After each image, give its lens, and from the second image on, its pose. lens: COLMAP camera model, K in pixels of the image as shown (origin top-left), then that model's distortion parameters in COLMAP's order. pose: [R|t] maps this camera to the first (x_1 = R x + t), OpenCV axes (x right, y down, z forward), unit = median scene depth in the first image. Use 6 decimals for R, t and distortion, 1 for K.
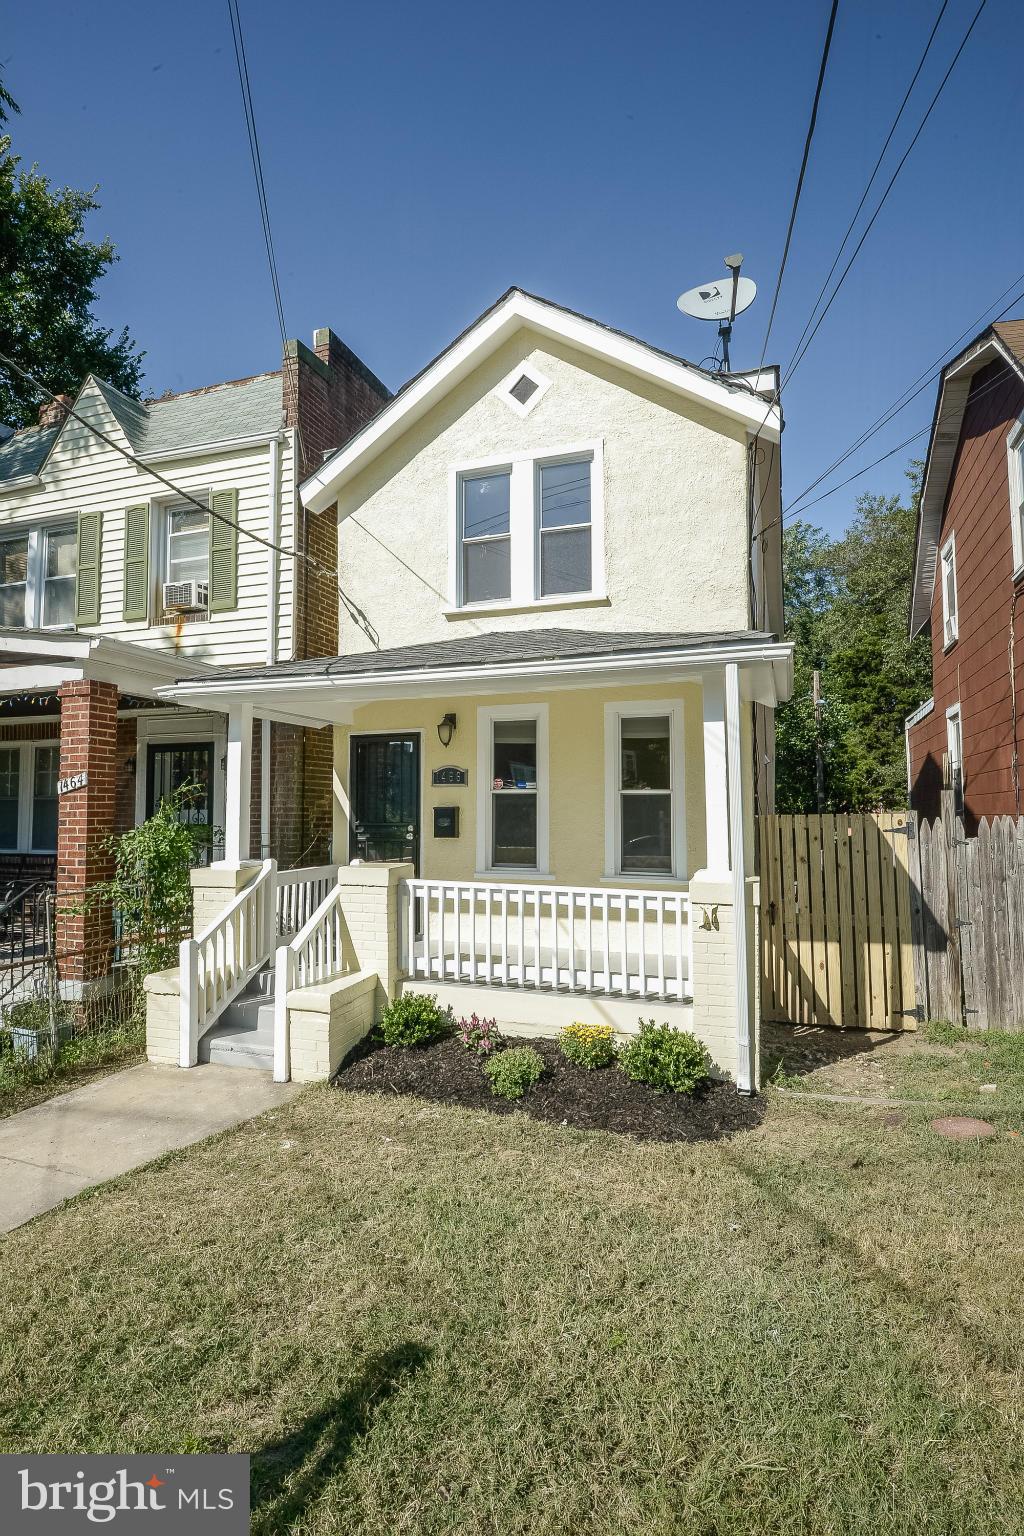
lens RADIAL K [[796.3, 0, 512.0], [0, 796.3, 768.0], [0, 0, 1]] dist [0.004460, -0.030977]
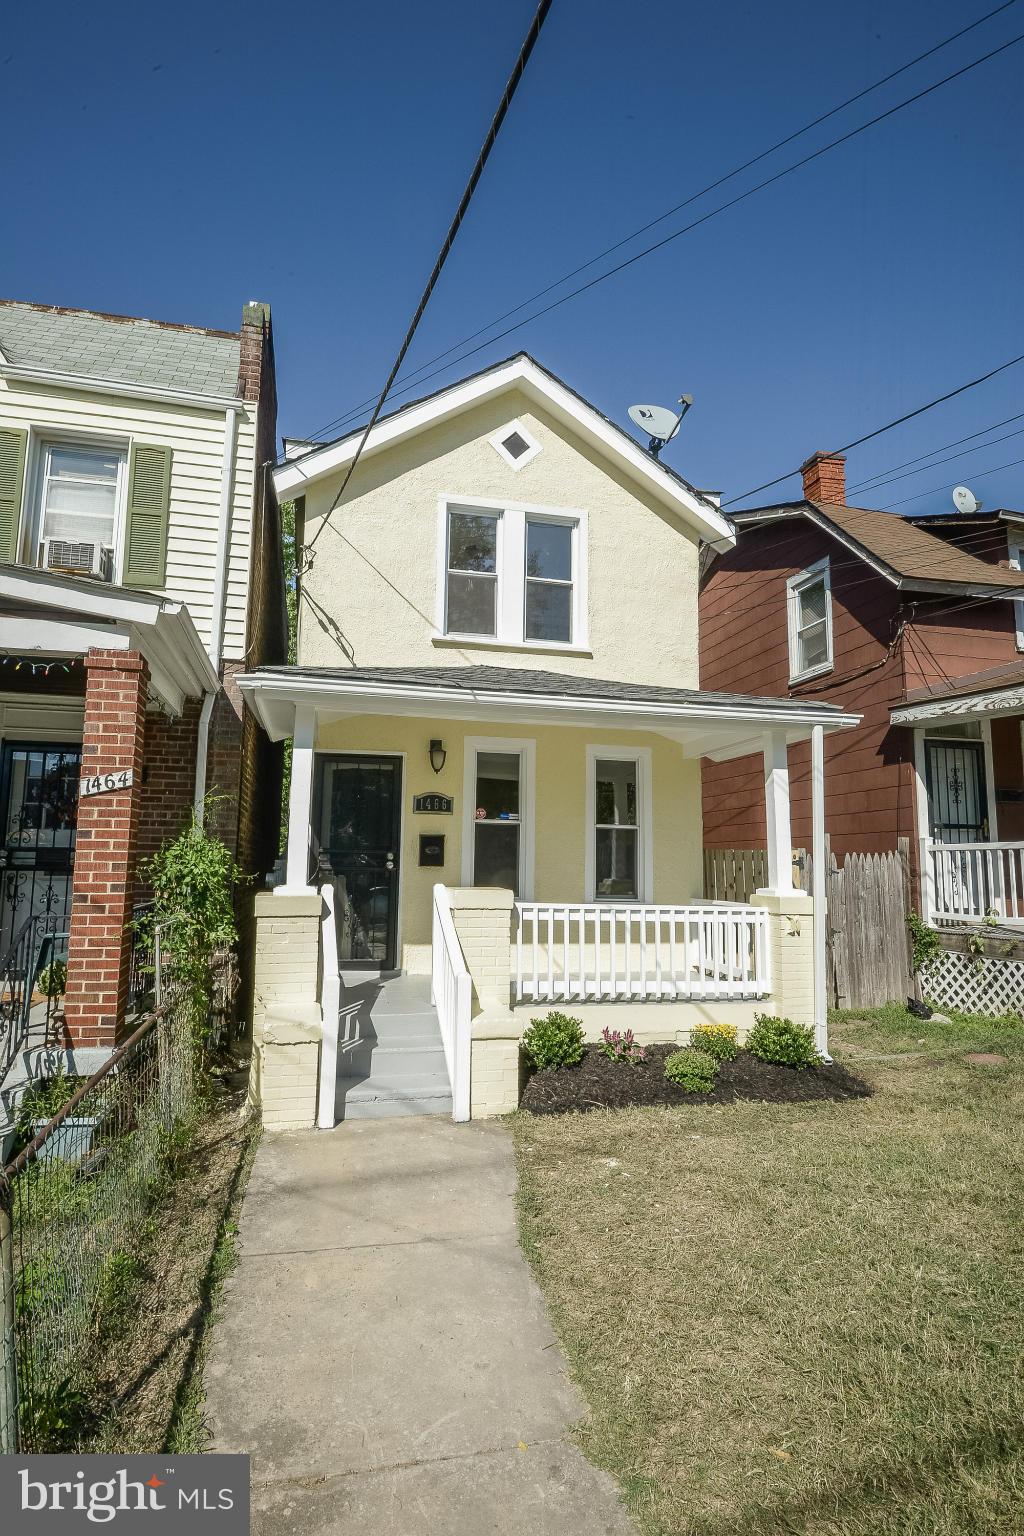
lens RADIAL K [[803.3, 0, 512.0], [0, 803.3, 768.0], [0, 0, 1]] dist [-0.001304, -0.021269]
pose [[0.832319, 0.080803, 0.548376, -0.606648], [-0.044816, 0.995889, -0.078722, 0.044845], [-0.552482, 0.040946, 0.832518, 0.138708]]
